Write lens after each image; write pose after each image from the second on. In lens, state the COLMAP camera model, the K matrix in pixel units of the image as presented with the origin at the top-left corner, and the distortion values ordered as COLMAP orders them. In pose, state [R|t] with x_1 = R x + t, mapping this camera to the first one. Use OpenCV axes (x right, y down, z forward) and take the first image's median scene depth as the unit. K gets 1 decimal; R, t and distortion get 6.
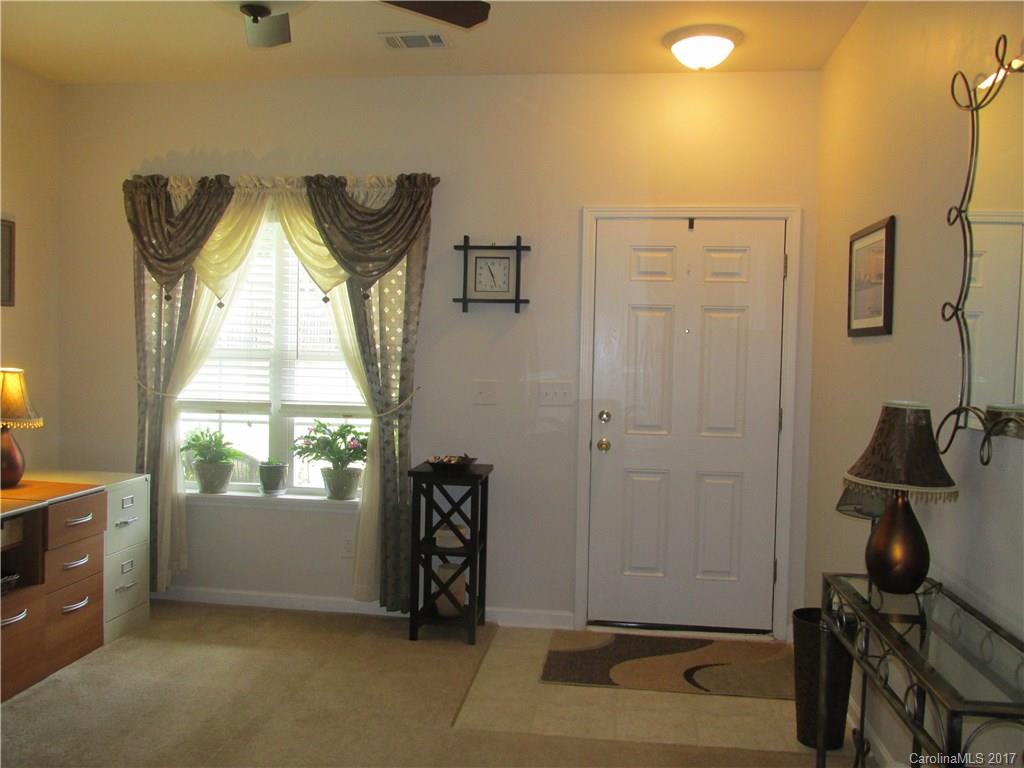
lens RADIAL K [[854.1, 0, 516.0], [0, 854.1, 380.7], [0, 0, 1]] dist [-0.006283, -0.053883]
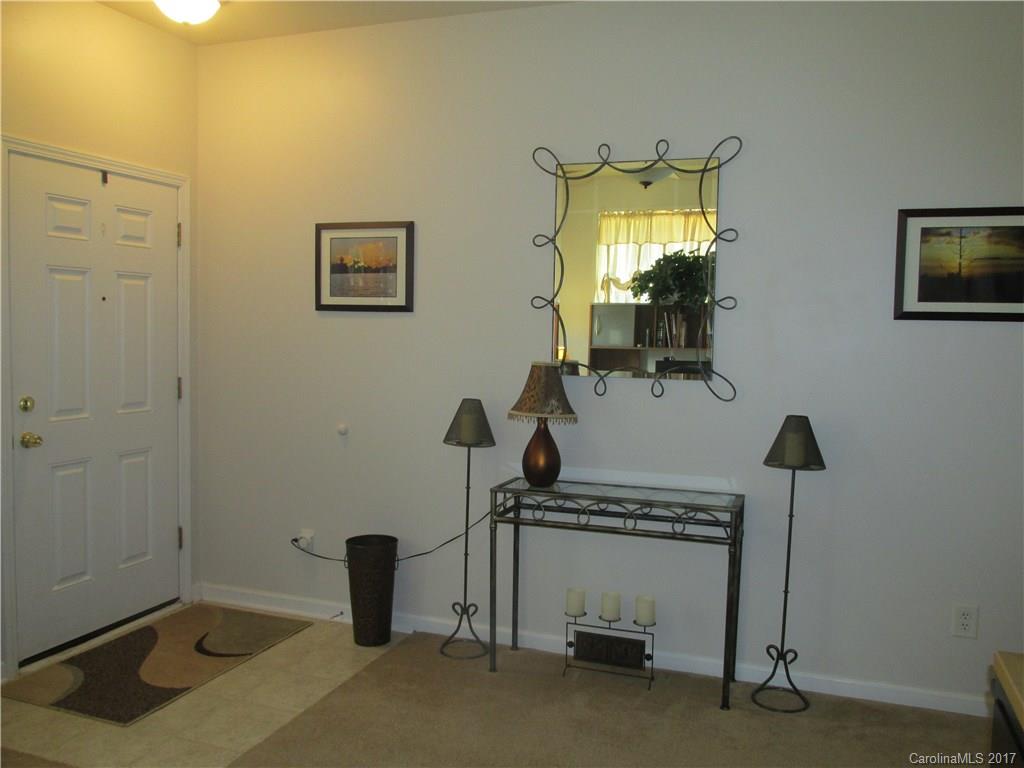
lens RADIAL K [[854.1, 0, 516.0], [0, 854.1, 380.7], [0, 0, 1]] dist [-0.006283, -0.053883]
pose [[0.223436, -0.080594, 0.971381, -0.618645], [0.019068, 0.996746, 0.078313, -0.037062], [-0.974532, 0.001025, 0.224246, 0.415871]]
